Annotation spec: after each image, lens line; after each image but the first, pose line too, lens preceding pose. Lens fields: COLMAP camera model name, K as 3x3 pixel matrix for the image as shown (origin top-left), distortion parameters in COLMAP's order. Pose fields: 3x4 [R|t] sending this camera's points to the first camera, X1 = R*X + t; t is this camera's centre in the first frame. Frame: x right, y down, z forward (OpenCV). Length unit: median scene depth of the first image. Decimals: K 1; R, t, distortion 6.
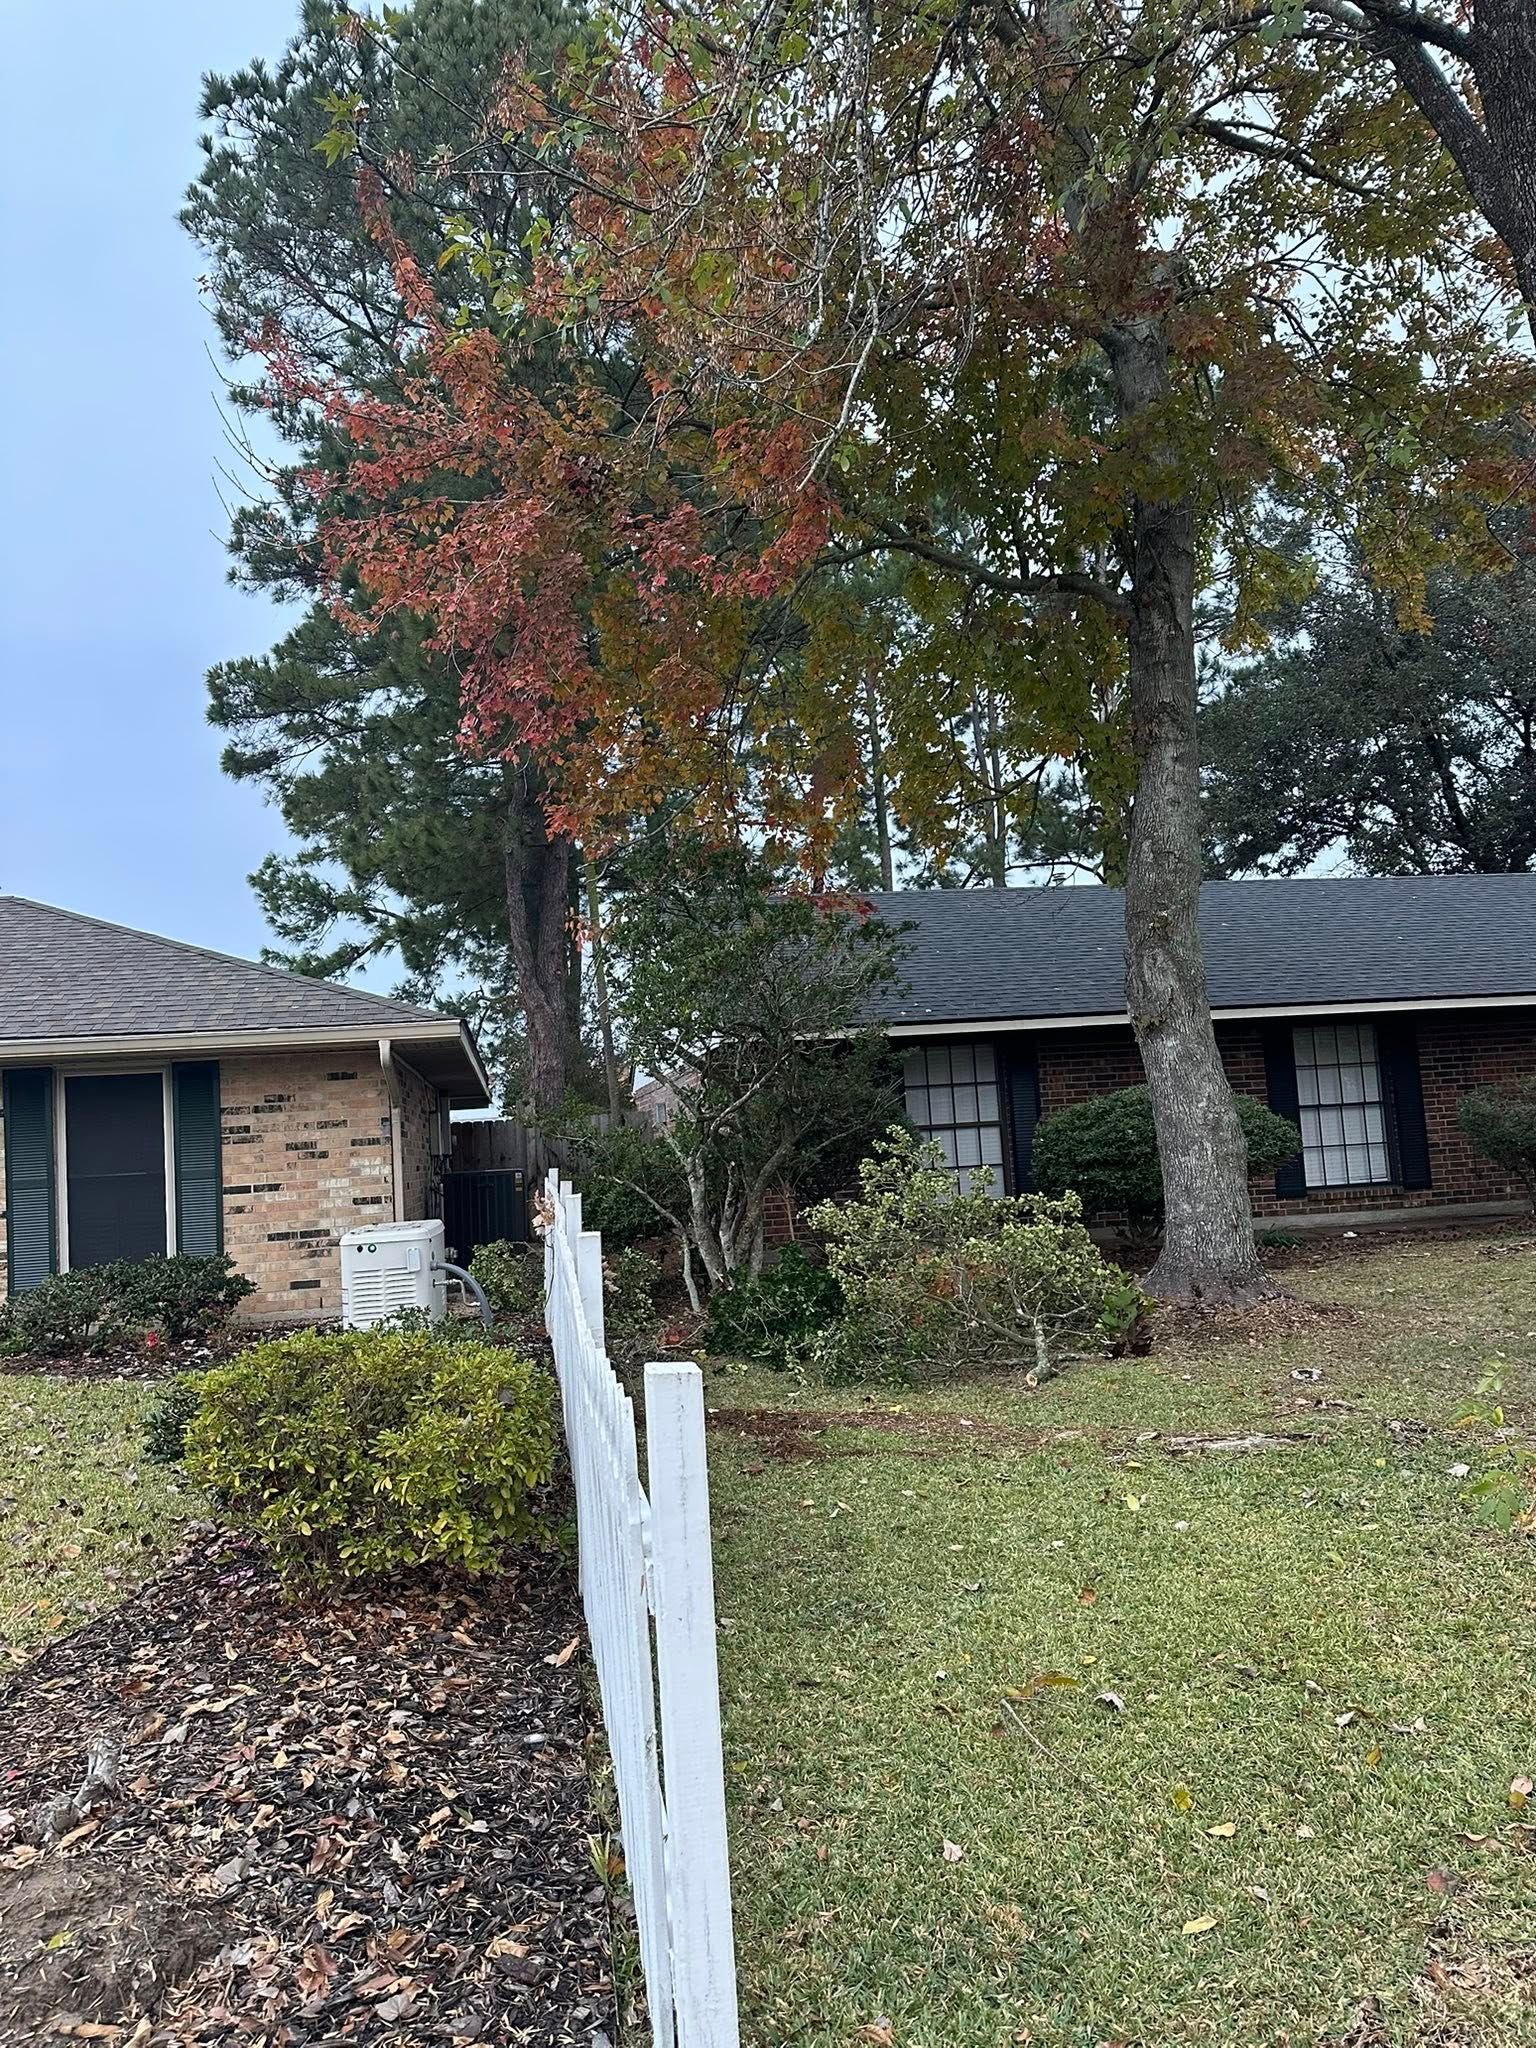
lens RADIAL K [[1420.0, 0, 768.0], [0, 1420.0, 1024.0], [0, 0, 1]] dist [0.097805, -0.127681]
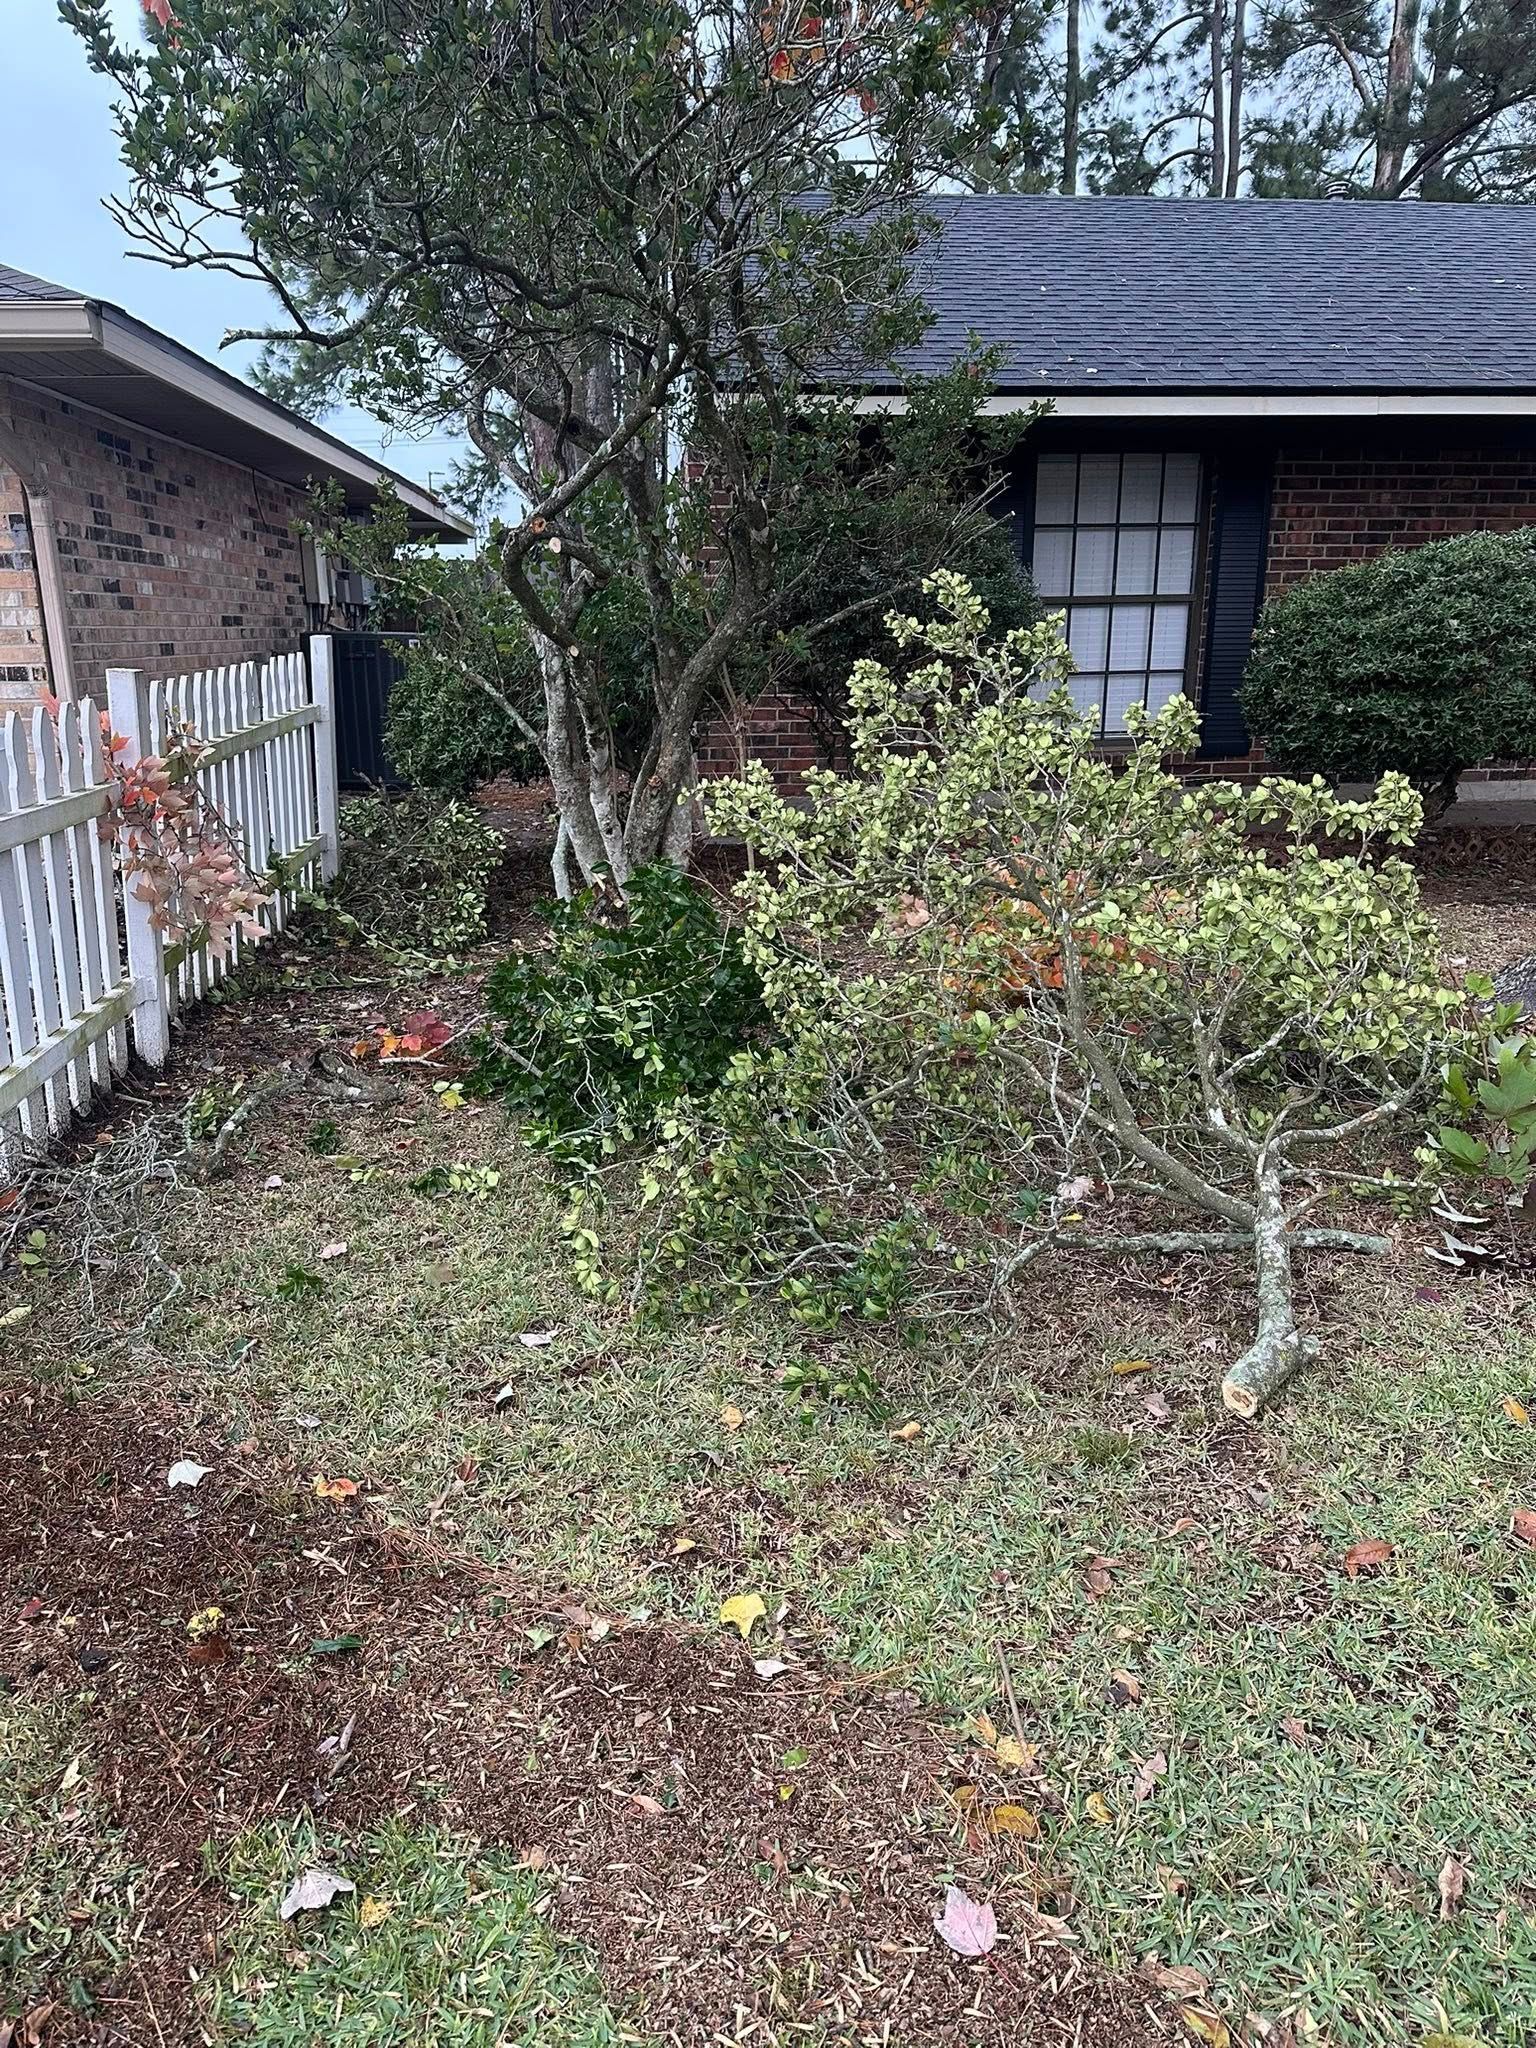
lens RADIAL K [[1420.0, 0, 768.0], [0, 1420.0, 1024.0], [0, 0, 1]] dist [0.097805, -0.127681]
pose [[0.993878, 0.077455, -0.078780, 0.059920], [-0.044719, 0.934097, 0.354208, 0.037351], [0.101023, -0.348517, 0.931842, 0.442953]]
